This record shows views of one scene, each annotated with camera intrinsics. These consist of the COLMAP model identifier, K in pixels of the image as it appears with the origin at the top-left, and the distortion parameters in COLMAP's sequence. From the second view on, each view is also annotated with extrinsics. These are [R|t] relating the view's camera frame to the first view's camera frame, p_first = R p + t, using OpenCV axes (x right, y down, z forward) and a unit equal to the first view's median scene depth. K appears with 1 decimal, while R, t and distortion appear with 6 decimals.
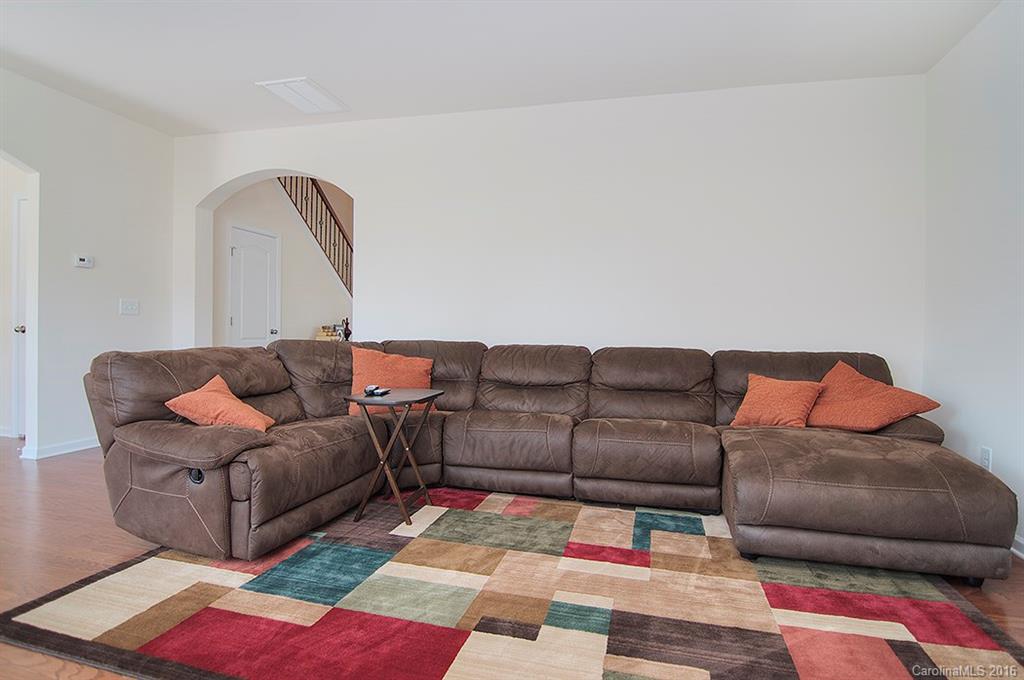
lens RADIAL K [[533.4, 0, 512.1], [0, 533.4, 339.0], [0, 0, 1]] dist [-0.005813, -0.007865]
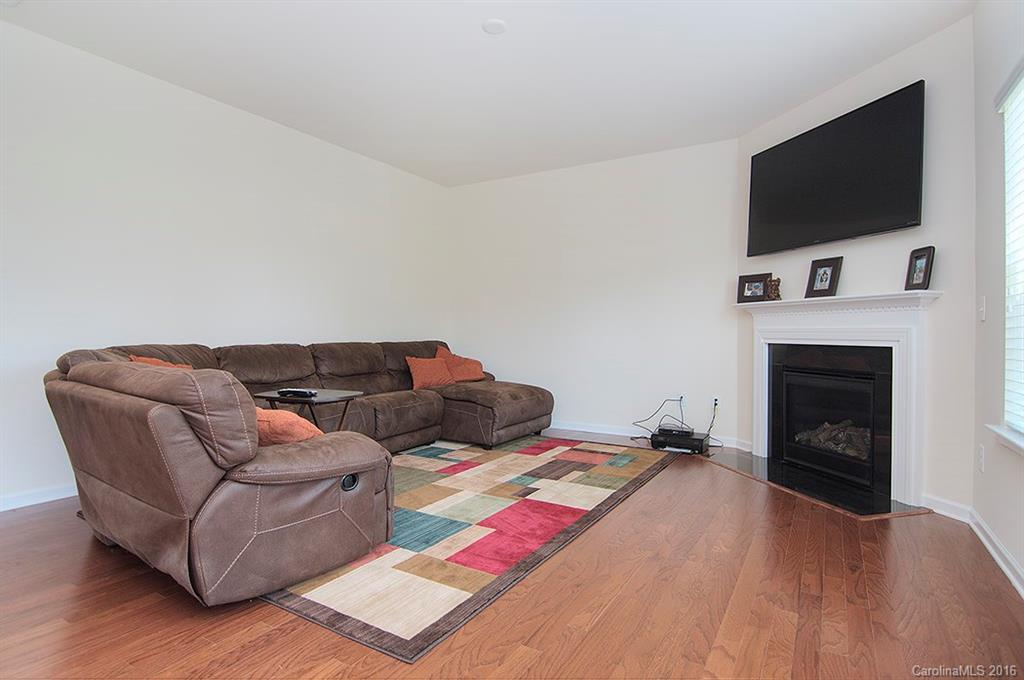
lens RADIAL K [[533.4, 0, 507.7], [0, 533.4, 337.0], [0, 0, 1]] dist [-0.005813, -0.007865]
pose [[0.280146, -0.026088, 0.959603, -1.560879], [0.016472, 0.999614, 0.022367, -0.036068], [-0.959816, 0.009540, 0.280468, 0.460770]]
